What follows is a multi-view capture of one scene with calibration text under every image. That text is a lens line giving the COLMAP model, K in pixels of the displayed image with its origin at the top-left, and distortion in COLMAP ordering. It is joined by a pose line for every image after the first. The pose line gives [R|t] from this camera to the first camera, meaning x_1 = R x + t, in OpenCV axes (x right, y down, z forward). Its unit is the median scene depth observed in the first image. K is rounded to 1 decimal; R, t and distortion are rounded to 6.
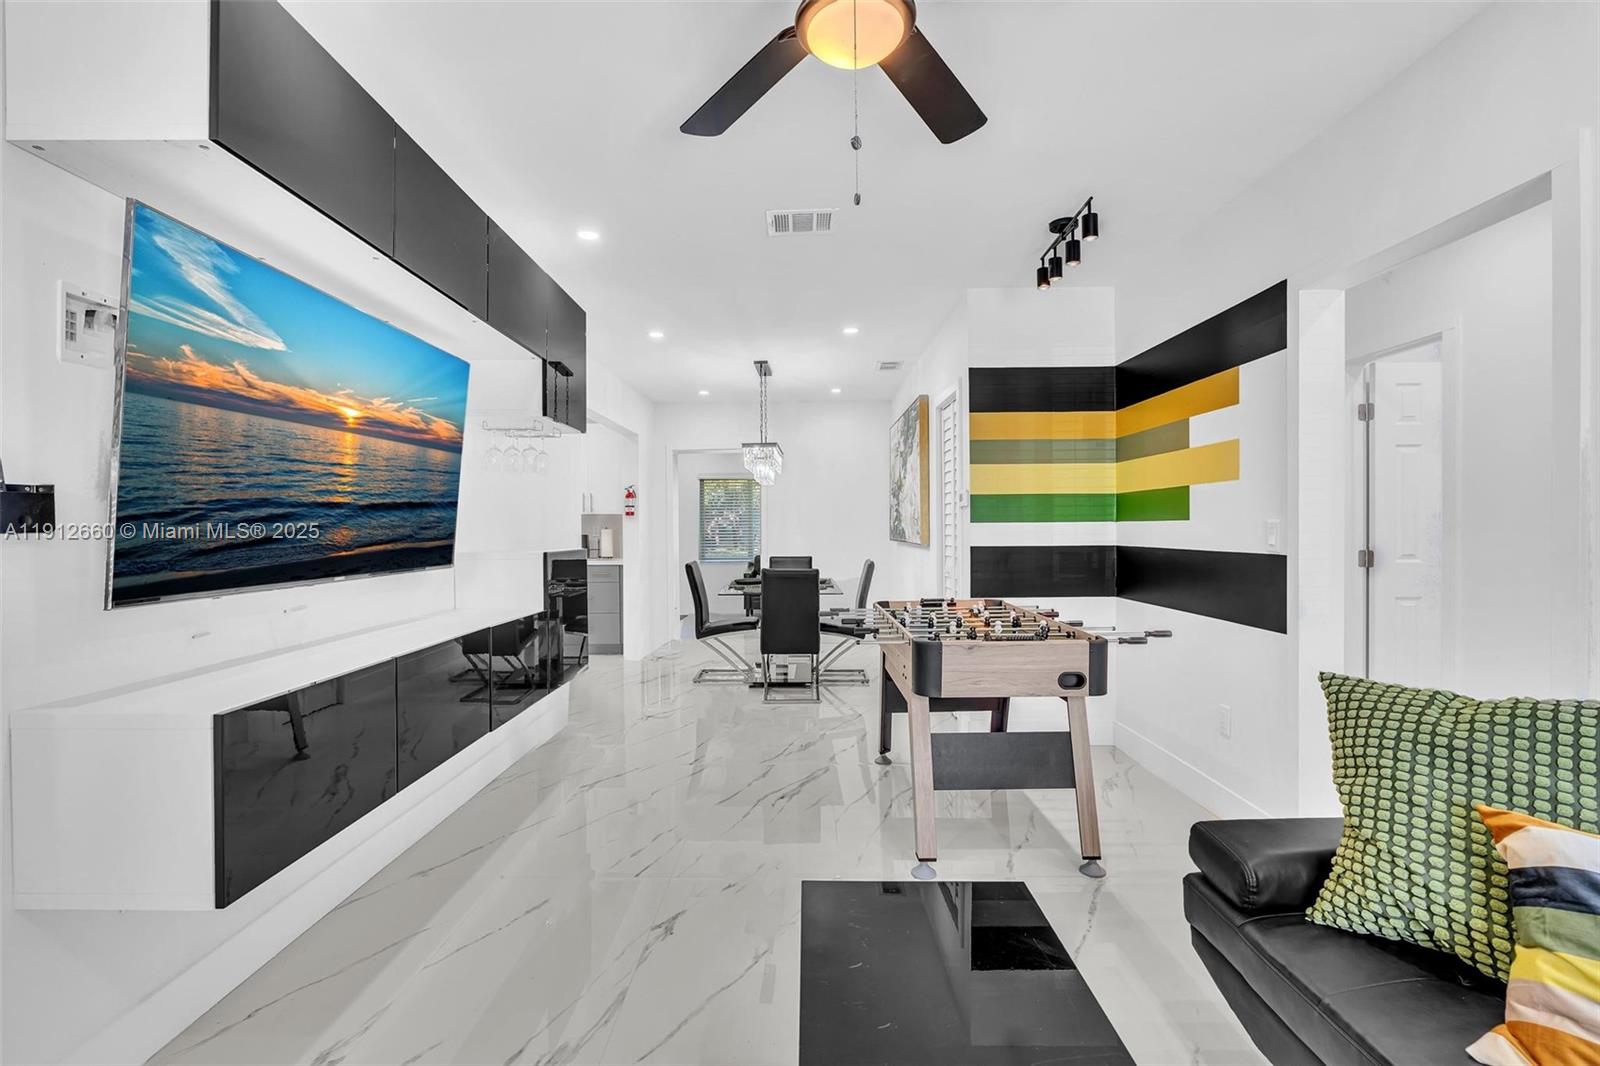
lens RADIAL K [[720.4, 0, 800.0], [0, 720.4, 533.0], [0, 0, 1]] dist [0.001218, 0.000541]
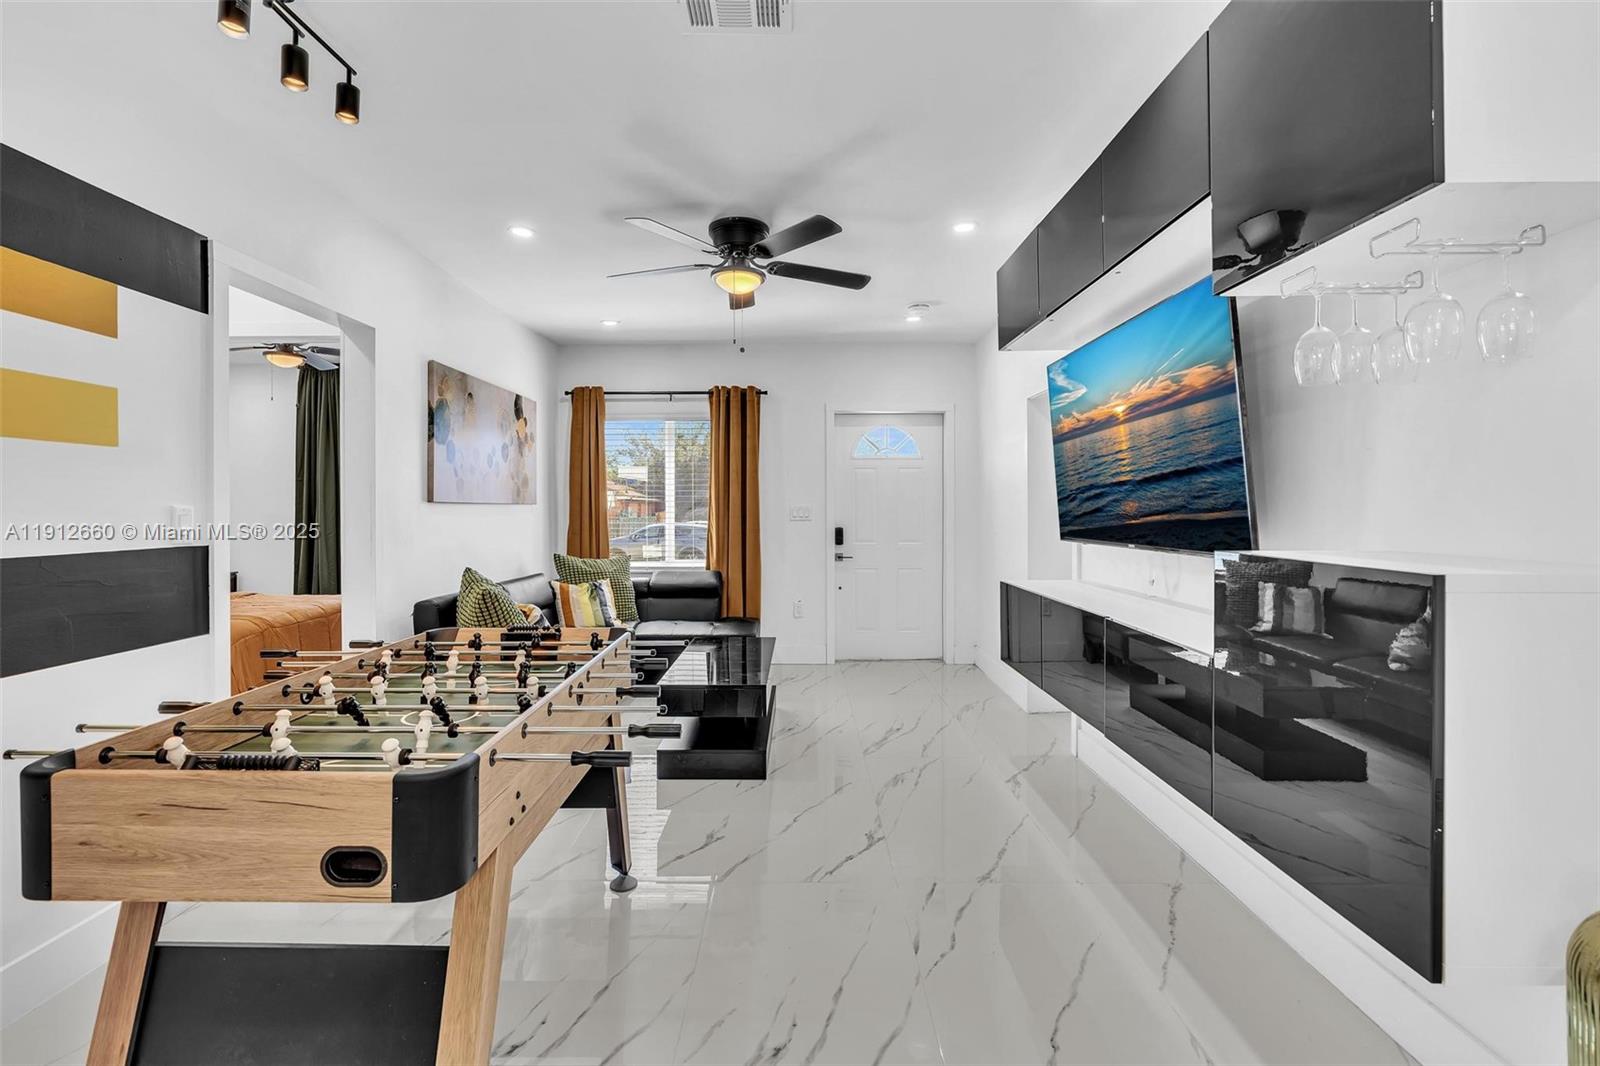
lens RADIAL K [[720.4, 0, 800.0], [0, 720.4, 533.0], [0, 0, 1]] dist [0.001218, 0.000541]
pose [[-0.999805, 0.017195, 0.009709, -0.055720], [0.017554, 0.999117, 0.038167, -0.005876], [-0.009044, 0.038330, -0.999224, 1.881436]]
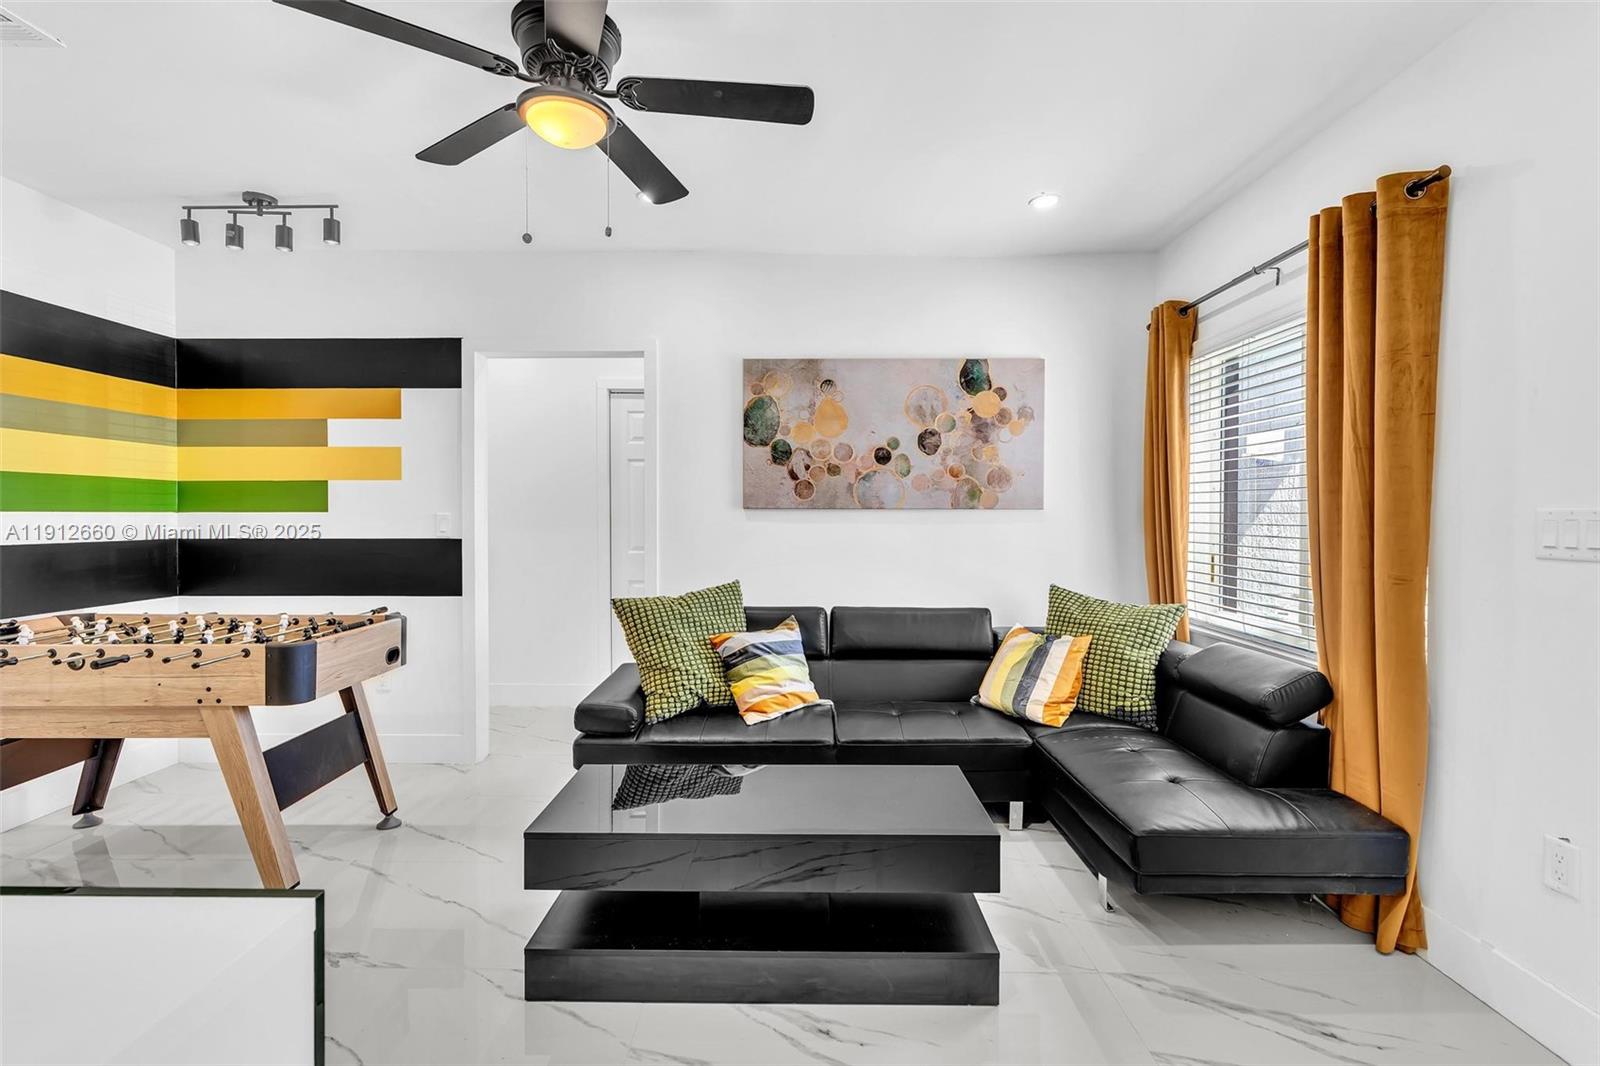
lens RADIAL K [[720.4, 0, 800.0], [0, 720.4, 533.0], [0, 0, 1]] dist [0.001218, 0.000541]
pose [[0.007081, -0.018810, 0.999798, -0.692260], [0.009815, 0.999776, 0.018740, 0.000806], [-0.999927, 0.009680, 0.007264, 0.342982]]
